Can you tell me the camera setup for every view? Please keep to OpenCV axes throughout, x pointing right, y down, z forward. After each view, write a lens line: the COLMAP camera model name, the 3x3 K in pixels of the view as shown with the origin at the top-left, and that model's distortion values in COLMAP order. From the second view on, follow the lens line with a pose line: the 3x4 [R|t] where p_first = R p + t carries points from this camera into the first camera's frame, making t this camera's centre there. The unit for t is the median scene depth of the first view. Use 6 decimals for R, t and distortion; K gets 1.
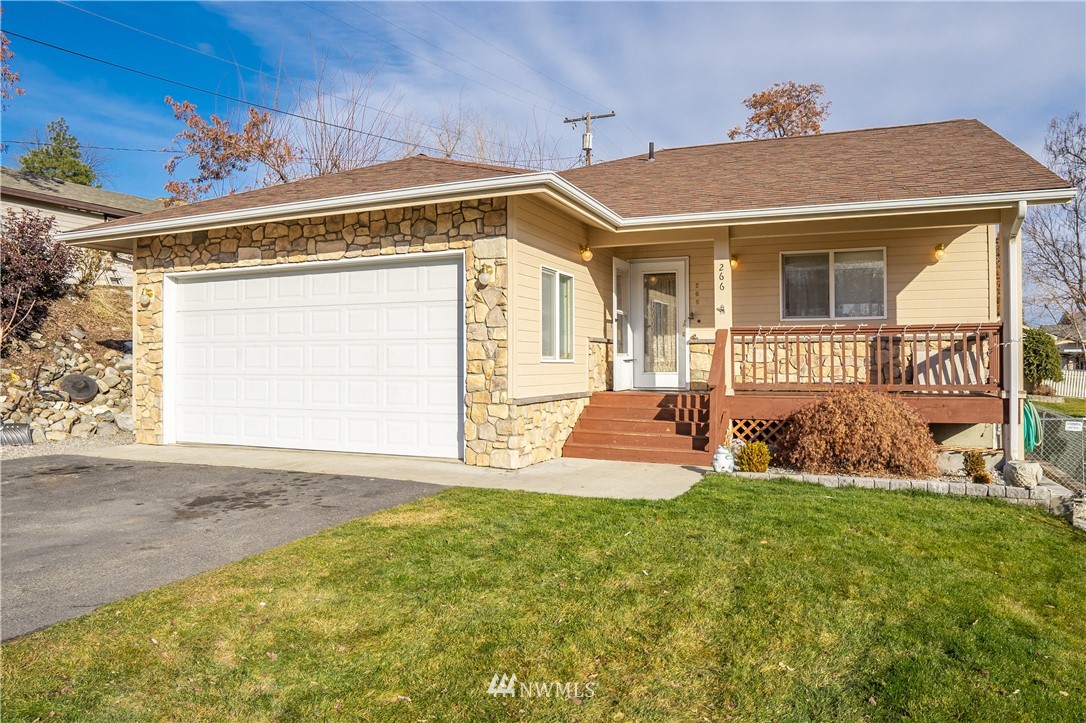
lens RADIAL K [[761.5, 0, 543.0], [0, 761.5, 361.5], [0, 0, 1]] dist [-0.056966, 0.001501]
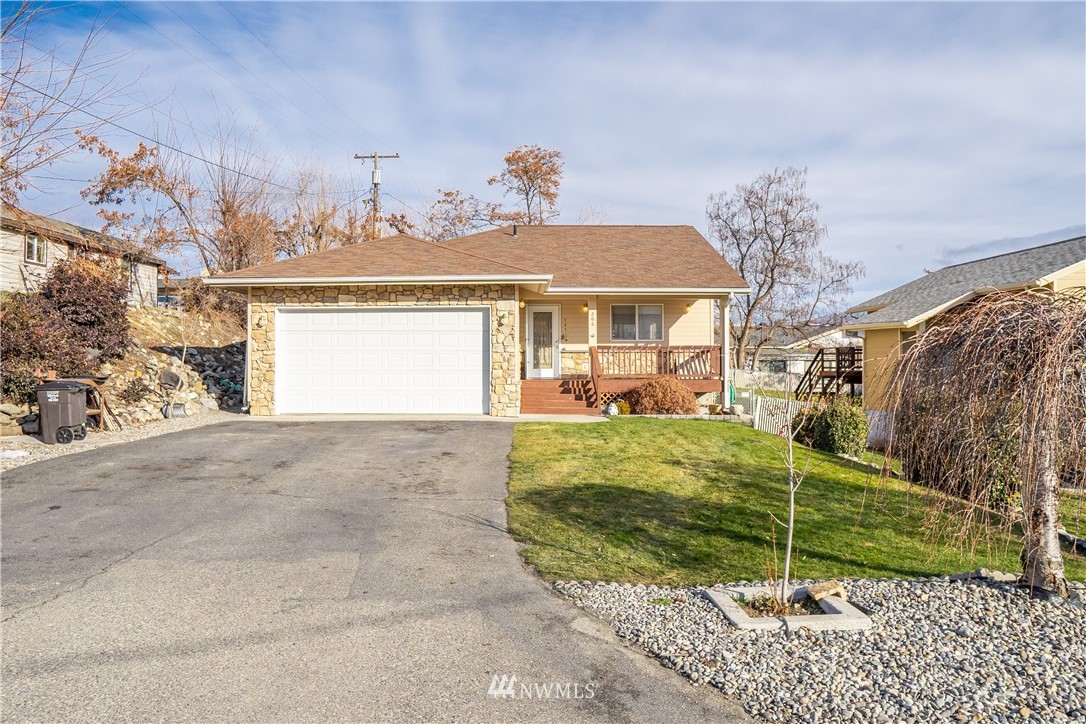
lens RADIAL K [[752.0, 0, 540.4], [0, 752.0, 359.7], [0, 0, 1]] dist [-0.002640, 0.000817]
pose [[0.916551, 0.003088, 0.399906, -0.654992], [-0.002736, 0.999995, -0.001450, -0.005156], [-0.399908, 0.000235, 0.916555, -0.703185]]
